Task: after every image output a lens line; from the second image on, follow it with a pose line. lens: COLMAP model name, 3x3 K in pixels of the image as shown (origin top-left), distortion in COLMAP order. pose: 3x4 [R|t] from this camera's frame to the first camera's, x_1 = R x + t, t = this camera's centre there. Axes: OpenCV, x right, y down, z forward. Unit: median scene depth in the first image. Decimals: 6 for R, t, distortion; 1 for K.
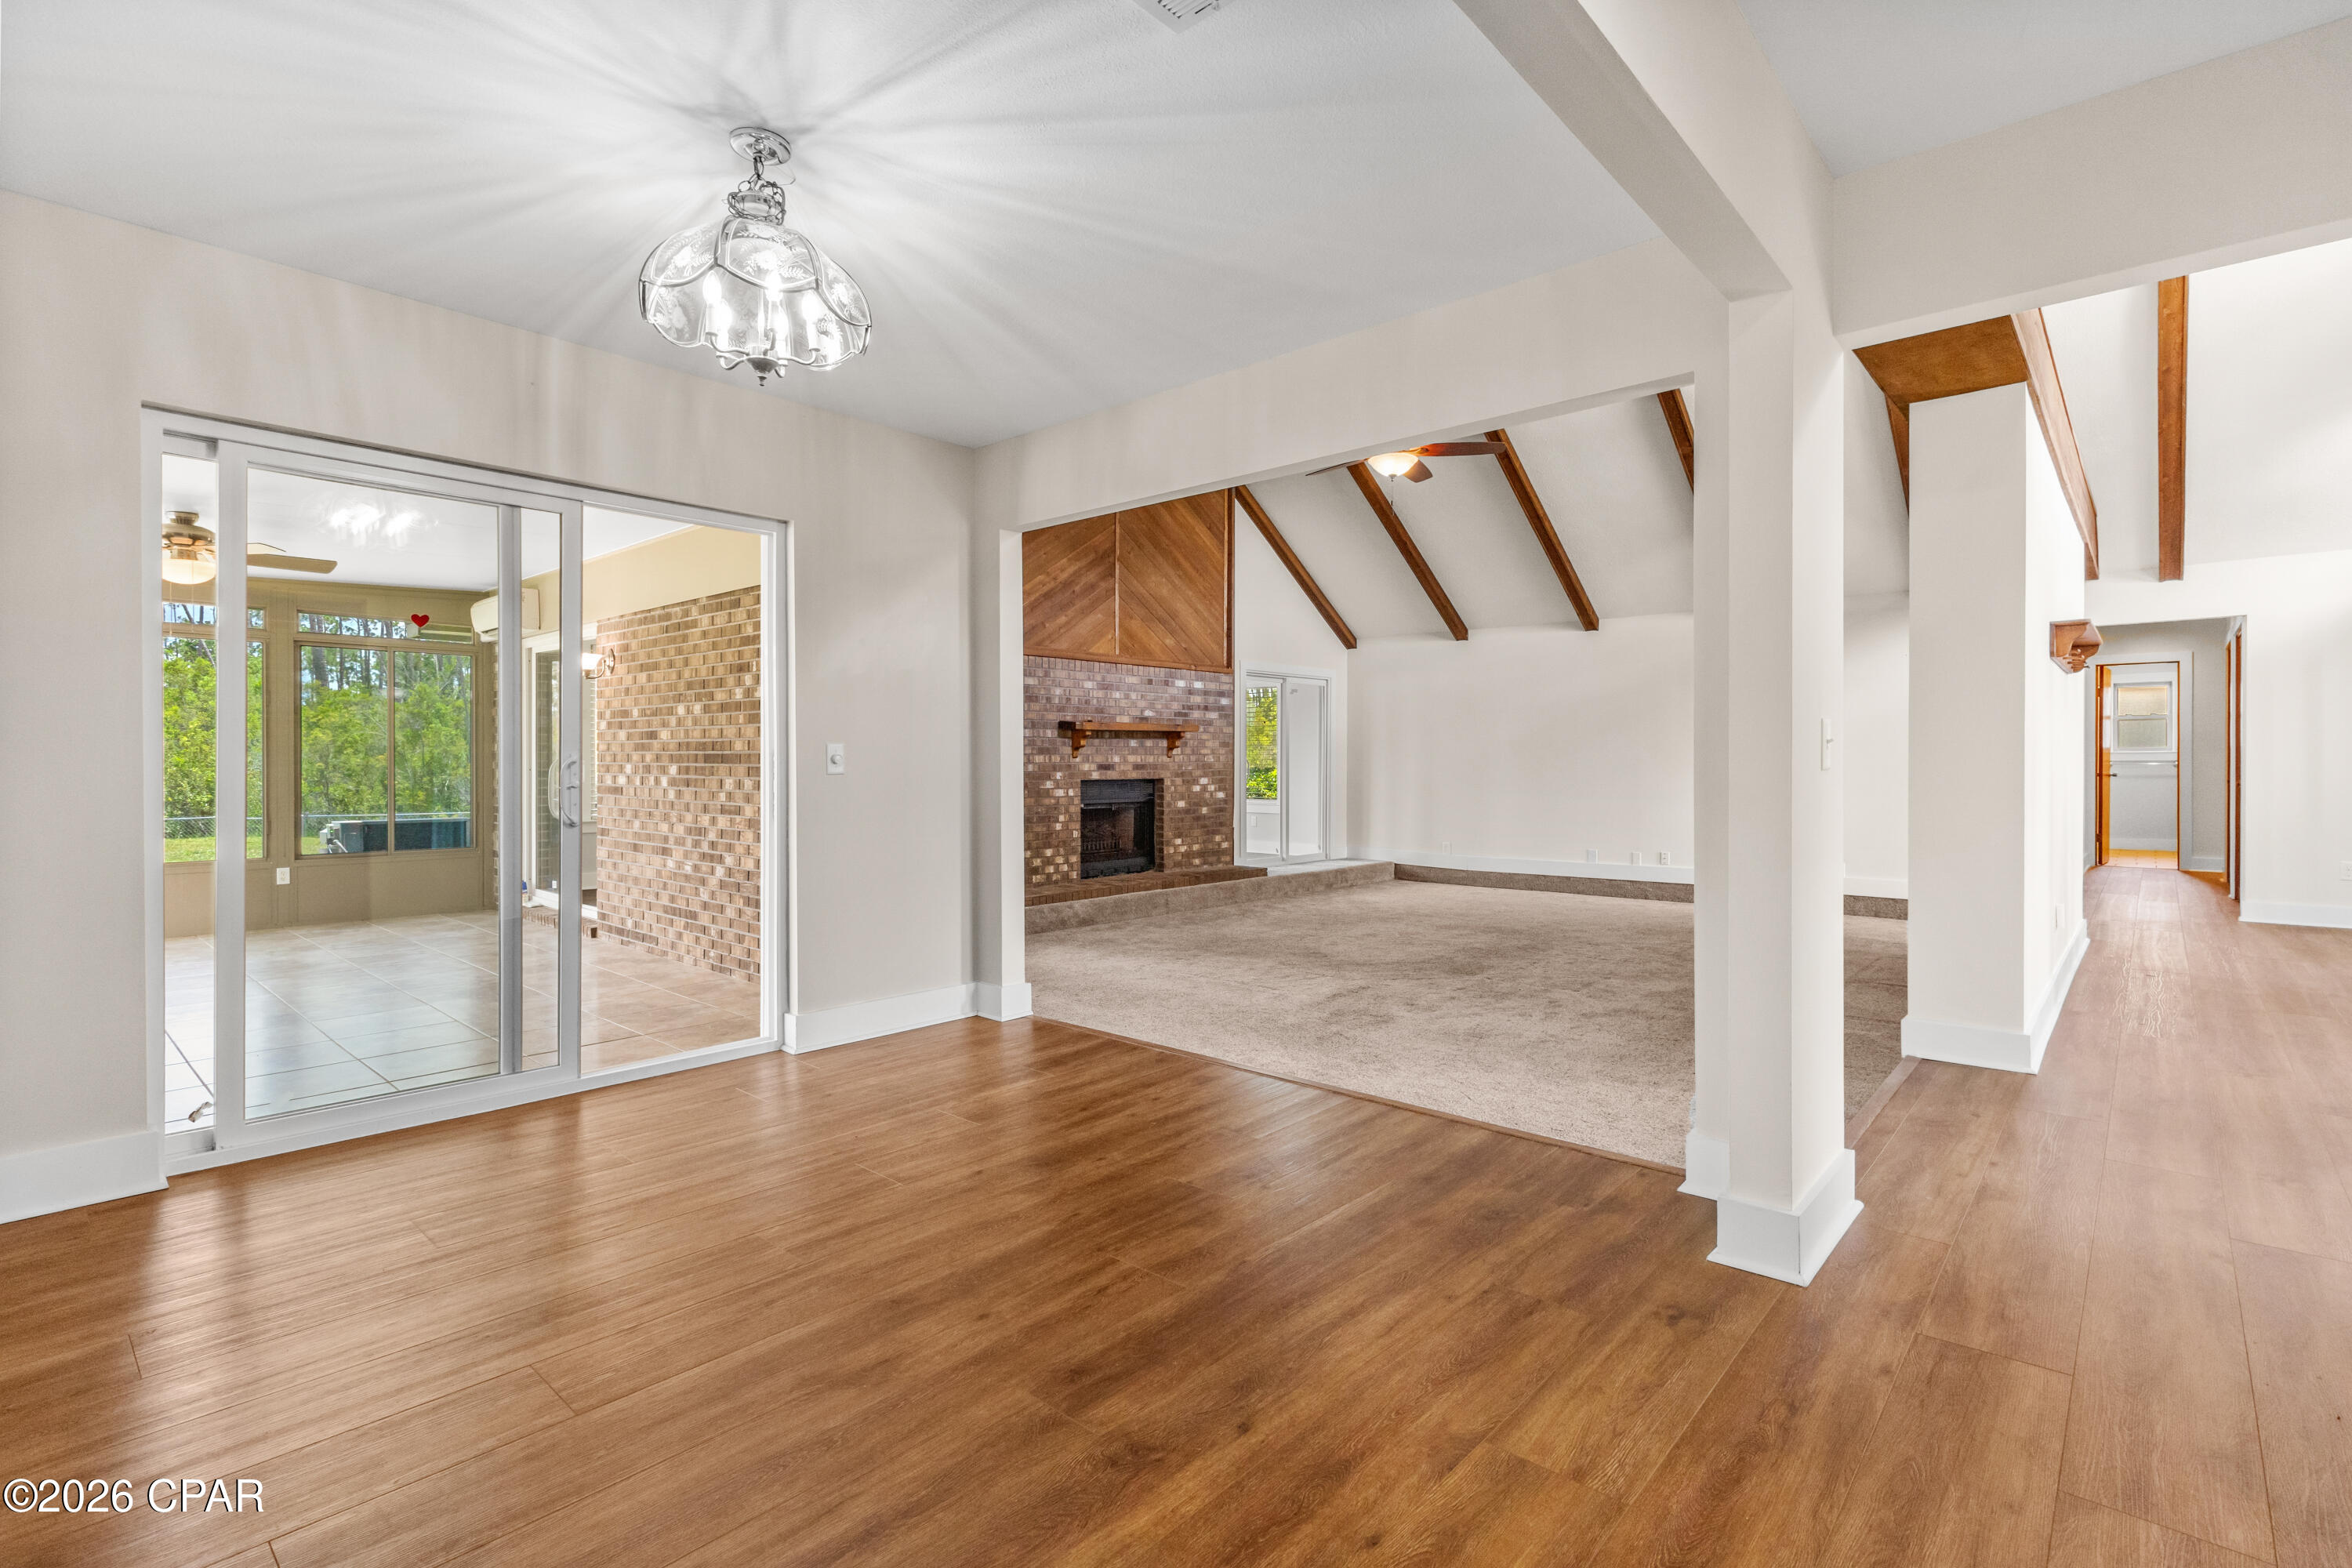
lens RADIAL K [[1108.1, 0, 1173.4], [0, 1108.1, 771.3], [0, 0, 1]] dist [0.002778, 0.002569]
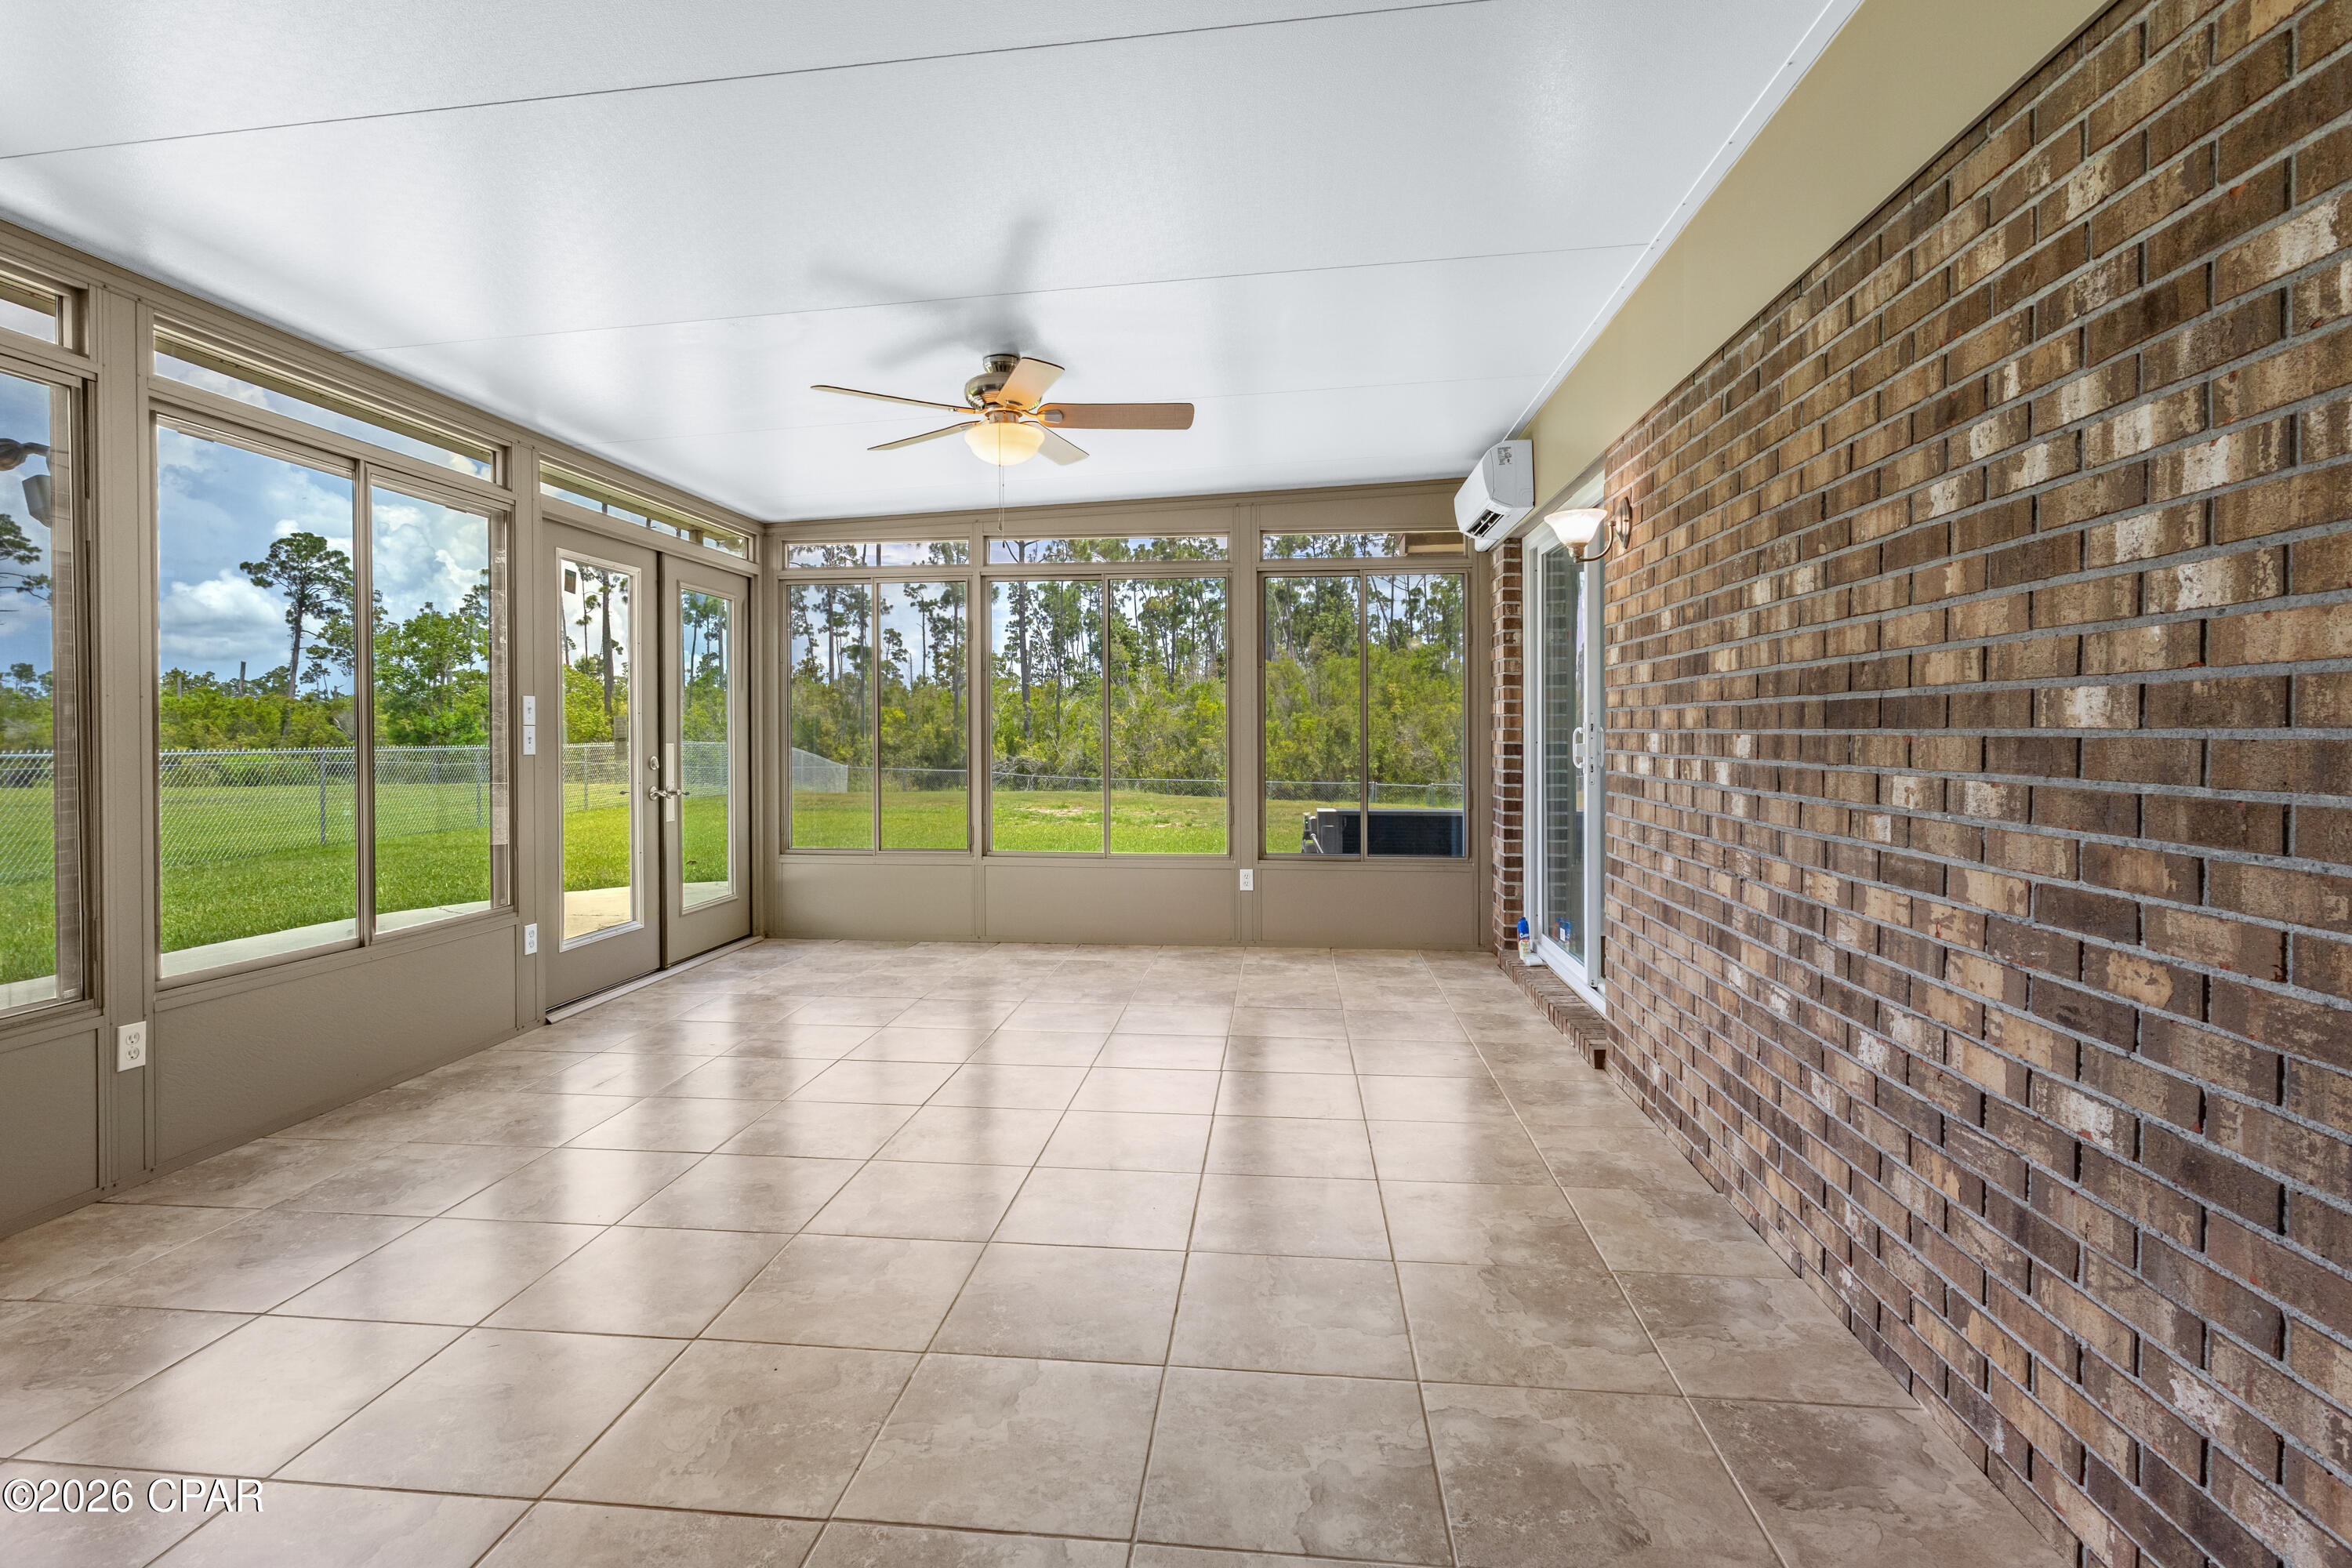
lens RADIAL K [[1108.1, 0, 1148.5], [0, 1108.1, 736.7], [0, 0, 1]] dist [0.002778, 0.002569]
pose [[0.572292, -0.000612, -0.820049, -0.242590], [-0.003824, 0.999987, -0.003415, -0.002185], [0.820041, 0.005090, 0.572283, 0.587829]]
